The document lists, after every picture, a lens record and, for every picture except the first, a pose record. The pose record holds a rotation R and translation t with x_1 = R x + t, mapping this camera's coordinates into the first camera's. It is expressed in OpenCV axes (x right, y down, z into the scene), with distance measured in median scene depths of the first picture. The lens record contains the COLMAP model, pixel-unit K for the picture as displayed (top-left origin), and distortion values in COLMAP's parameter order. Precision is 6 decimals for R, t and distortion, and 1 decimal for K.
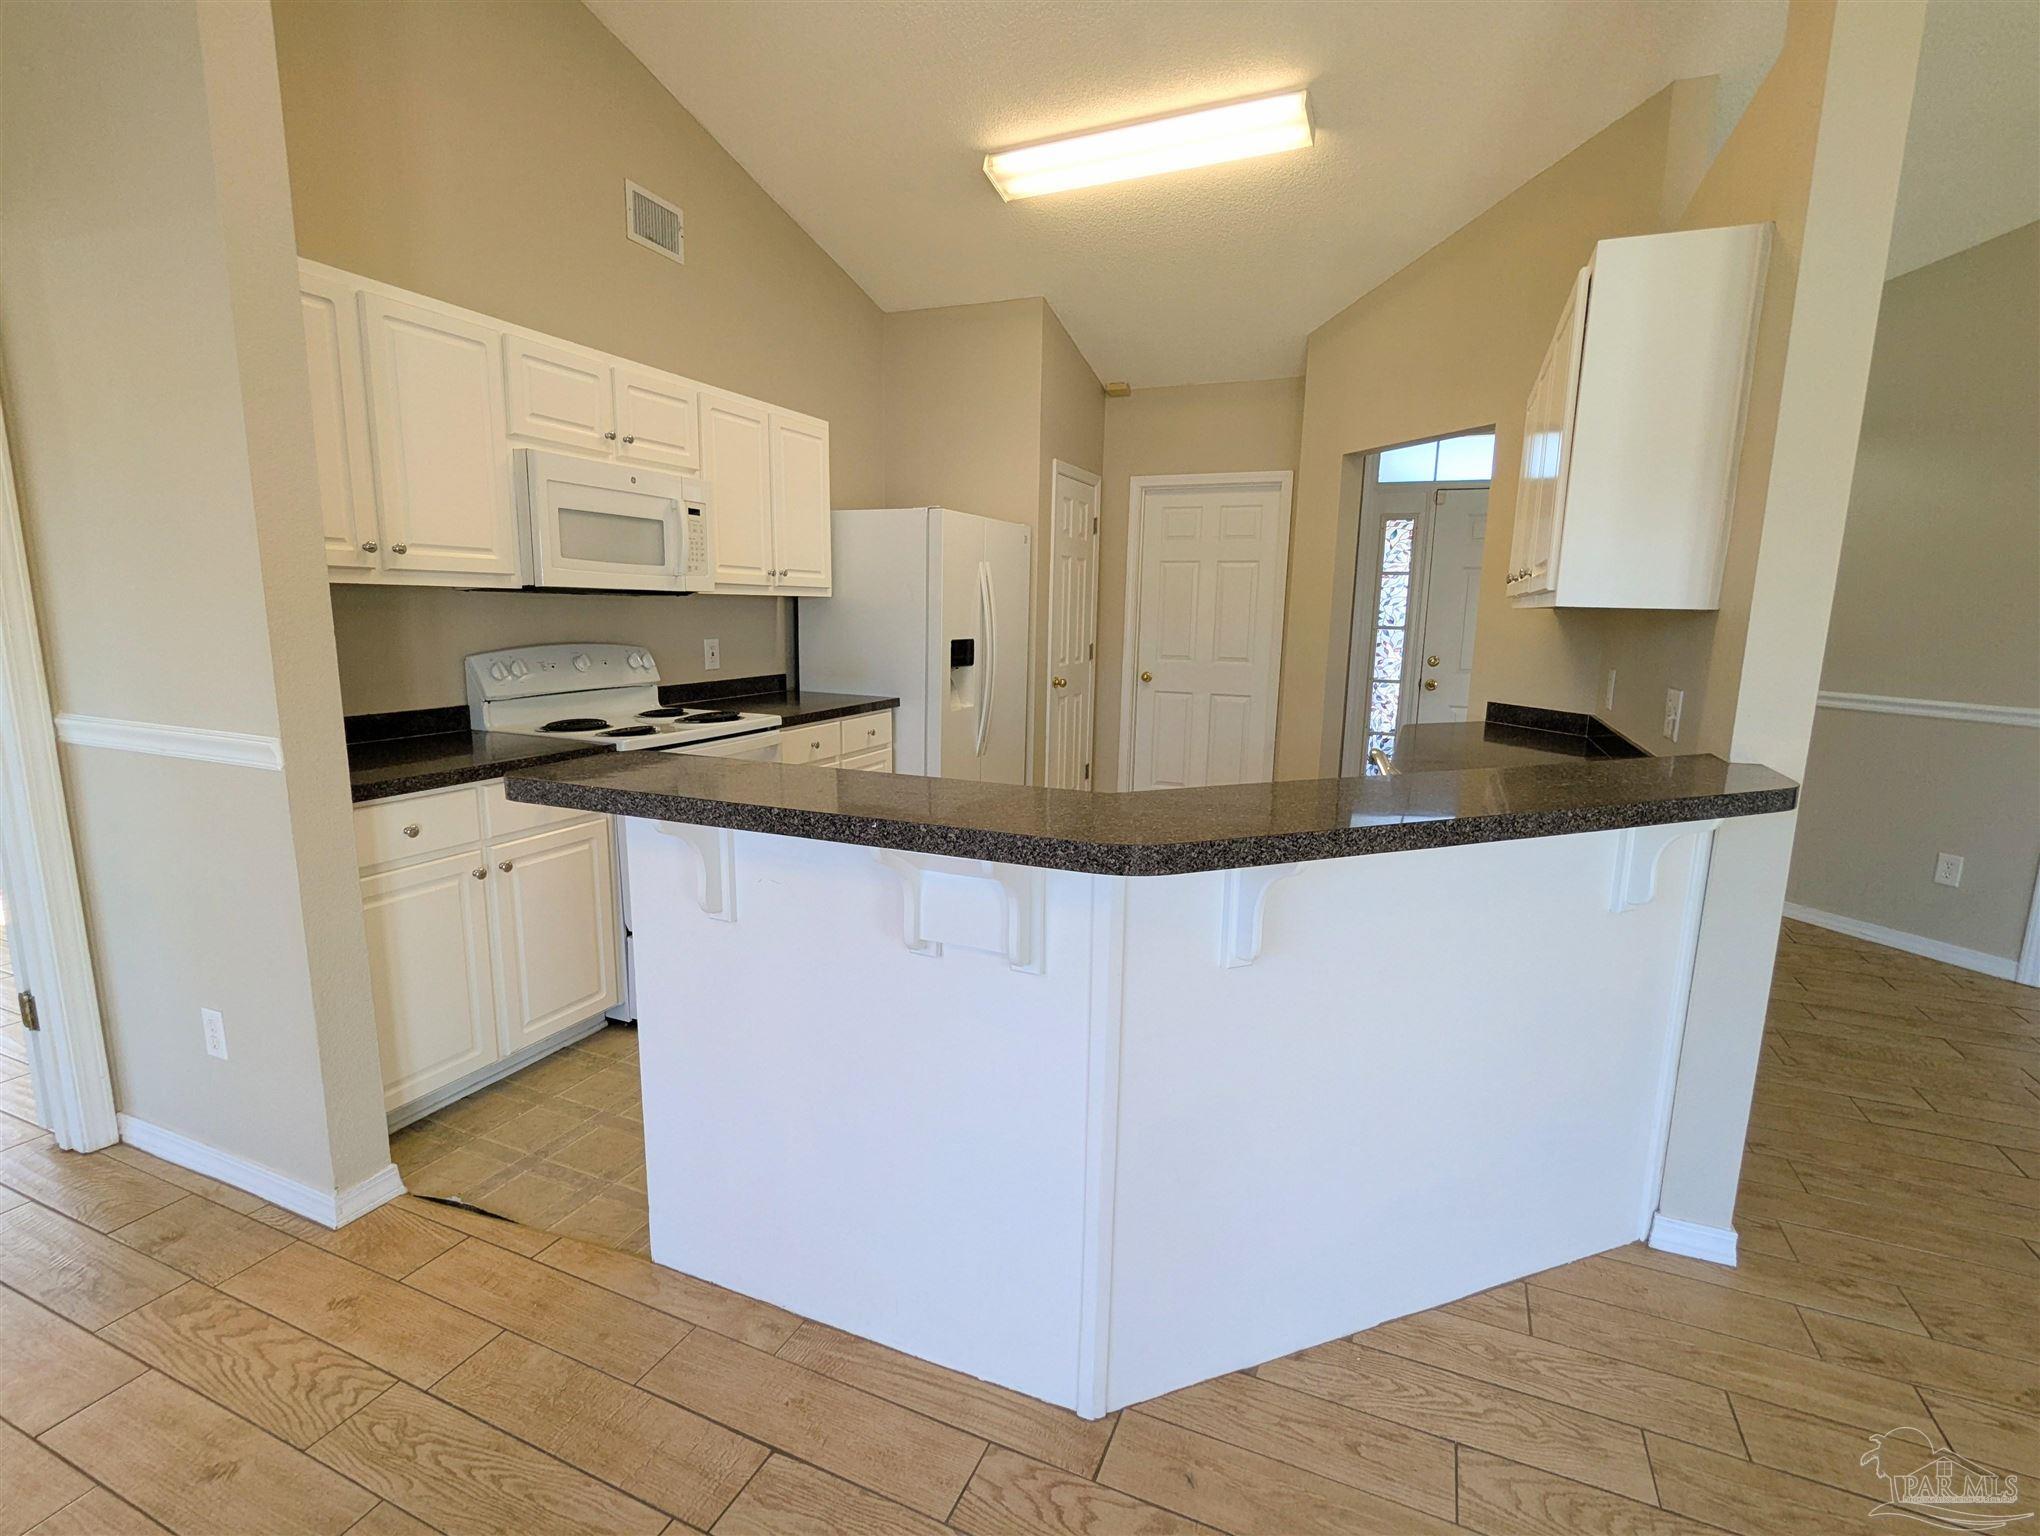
lens RADIAL K [[967.4, 0, 1015.1], [0, 967.4, 775.3], [0, 0, 1]] dist [-0.001211, 0.001498]
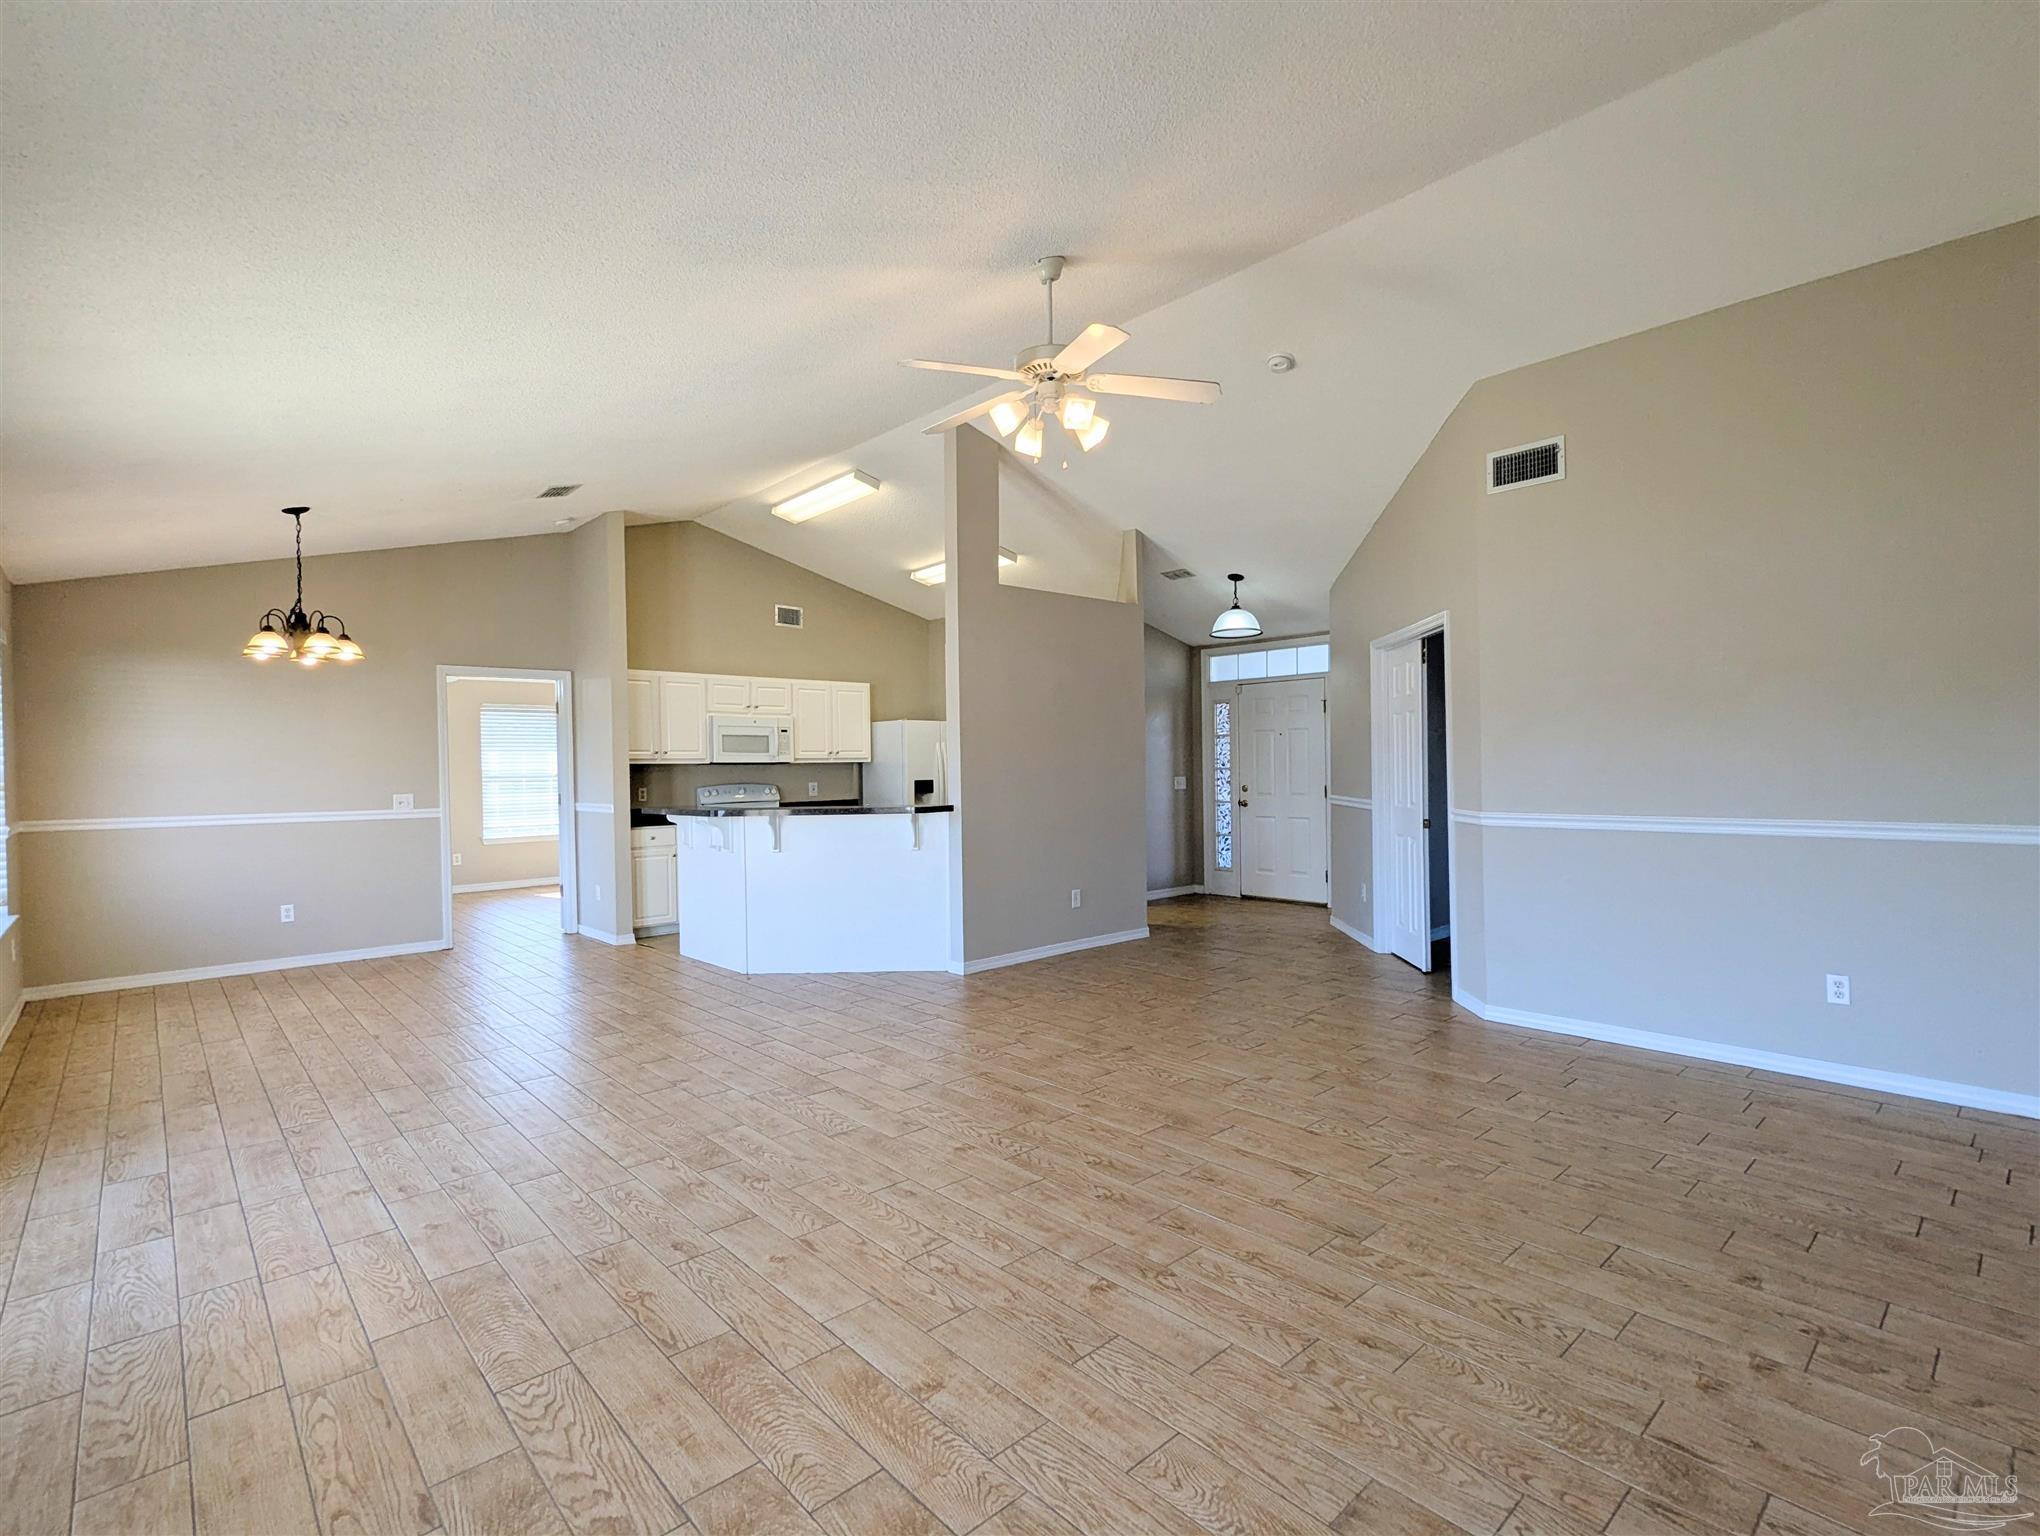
lens RADIAL K [[967.4, 0, 1015.1], [0, 967.4, 775.3], [0, 0, 1]] dist [-0.001211, 0.001498]
pose [[0.911477, -0.028817, -0.410341, 1.357004], [-0.039948, 0.986627, -0.158023, 0.233285], [0.409407, 0.160426, 0.898137, -1.081200]]
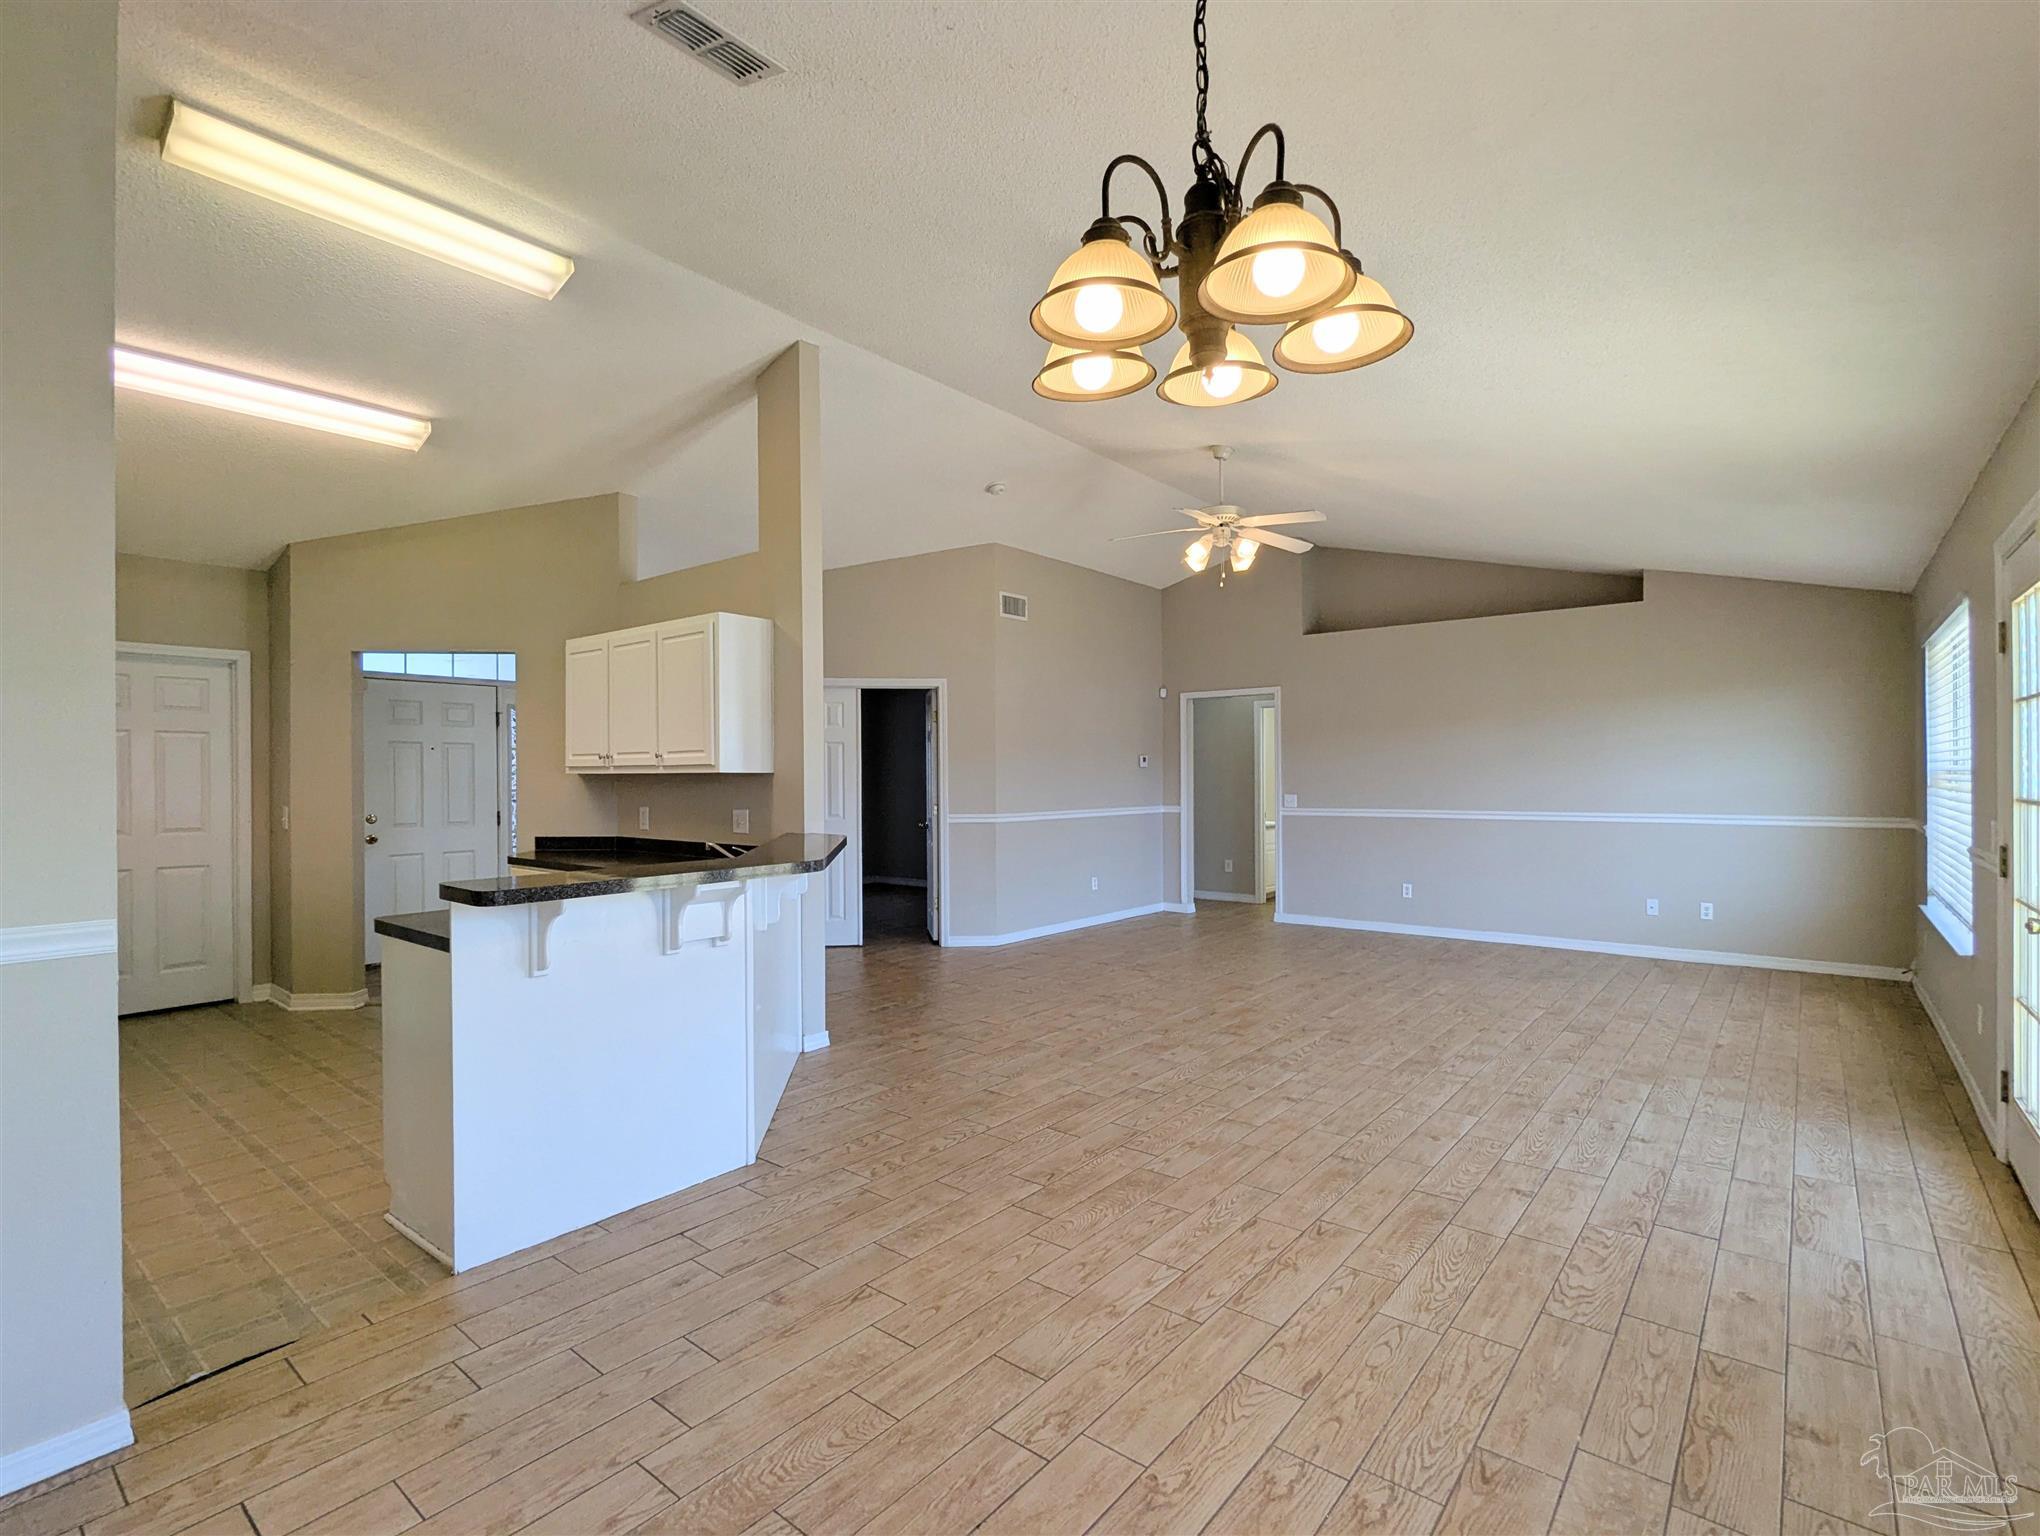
lens RADIAL K [[962.4, 0, 1012.0], [0, 962.4, 772.8], [0, 0, 1]] dist [-0.002860, -0.000312]
pose [[0.277863, -0.016732, 0.960475, -0.889598], [0.177917, 0.983446, -0.034339, 0.007214], [-0.944001, 0.180427, 0.276241, -0.123802]]
